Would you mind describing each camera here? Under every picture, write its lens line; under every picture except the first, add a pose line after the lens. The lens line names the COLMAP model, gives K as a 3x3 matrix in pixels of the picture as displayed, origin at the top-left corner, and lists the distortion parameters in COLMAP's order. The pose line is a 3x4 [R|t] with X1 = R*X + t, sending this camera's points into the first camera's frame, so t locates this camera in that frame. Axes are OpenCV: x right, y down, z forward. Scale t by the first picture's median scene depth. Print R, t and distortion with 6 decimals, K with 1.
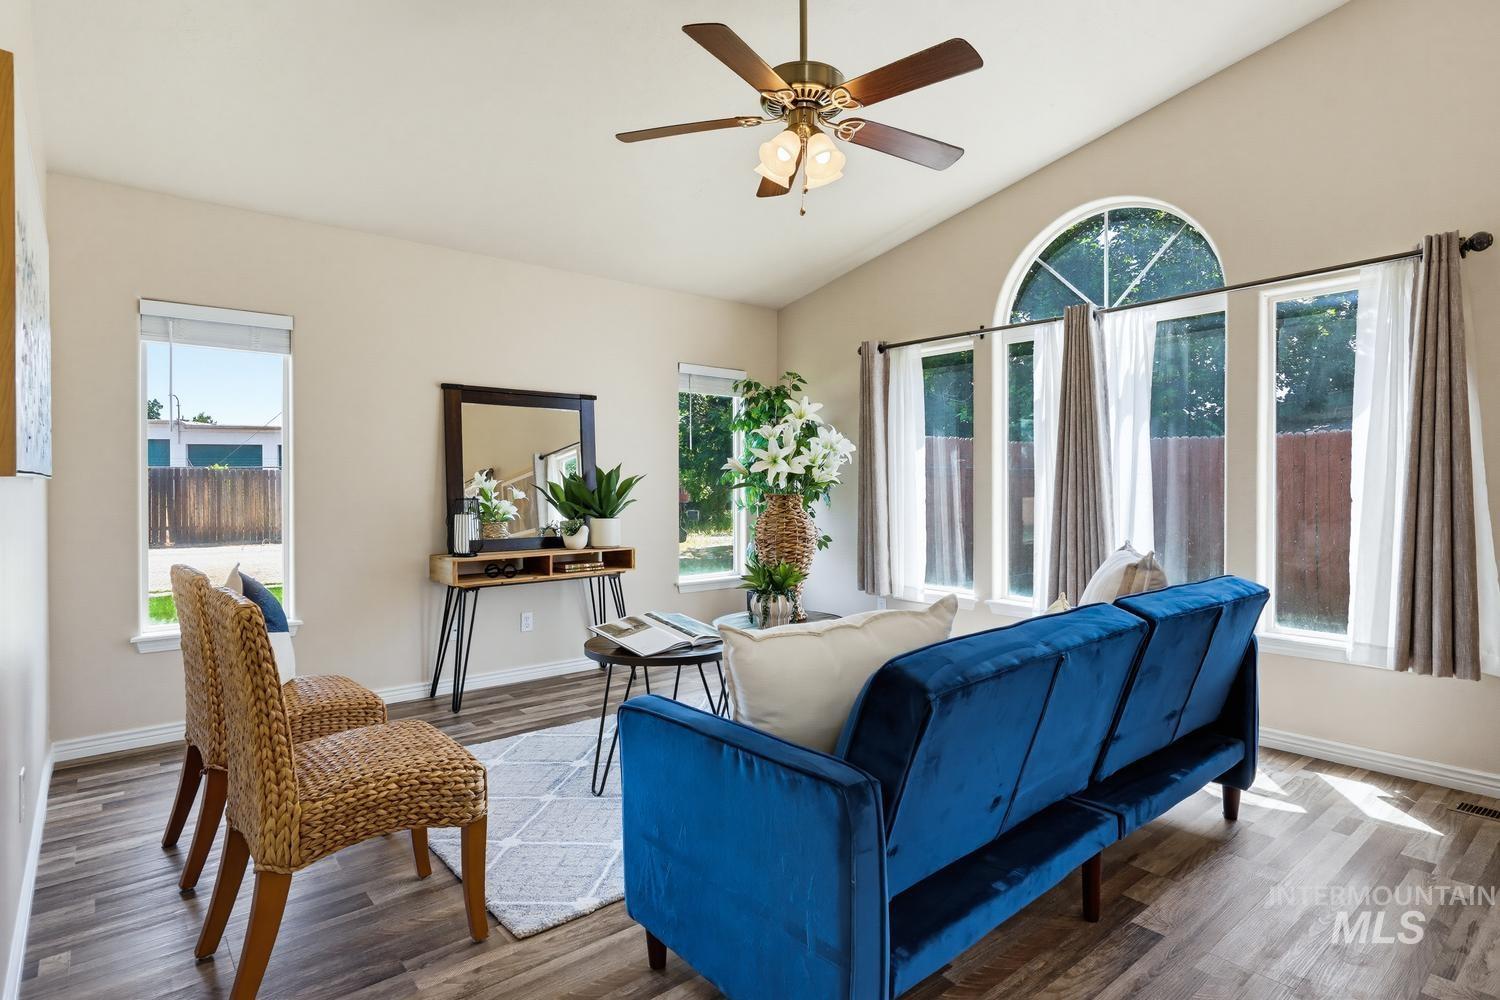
lens RADIAL K [[775.9, 0, 753.1], [0, 775.9, 497.4], [0, 0, 1]] dist [-0.005940, -0.000068]
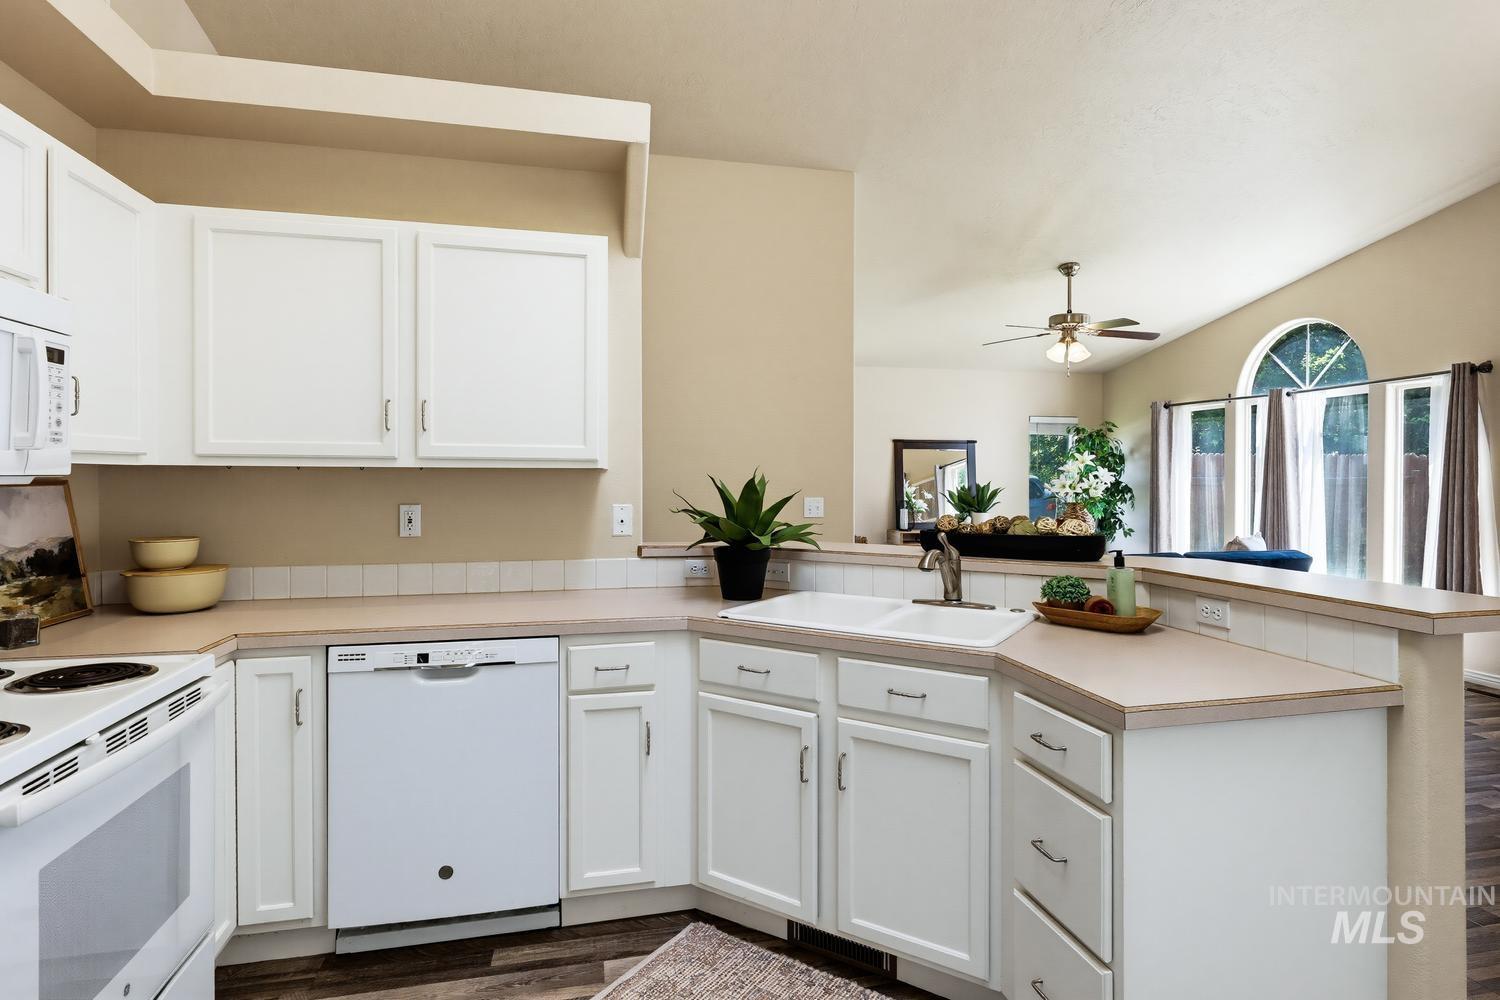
lens RADIAL K [[775.9, 0, 757.1], [0, 775.9, 491.2], [0, 0, 1]] dist [-0.005940, -0.000068]
pose [[0.882263, 0.012047, -0.470603, 0.180341], [-0.010342, 0.999927, 0.006208, -0.026473], [0.470643, -0.000611, 0.882323, -0.752986]]
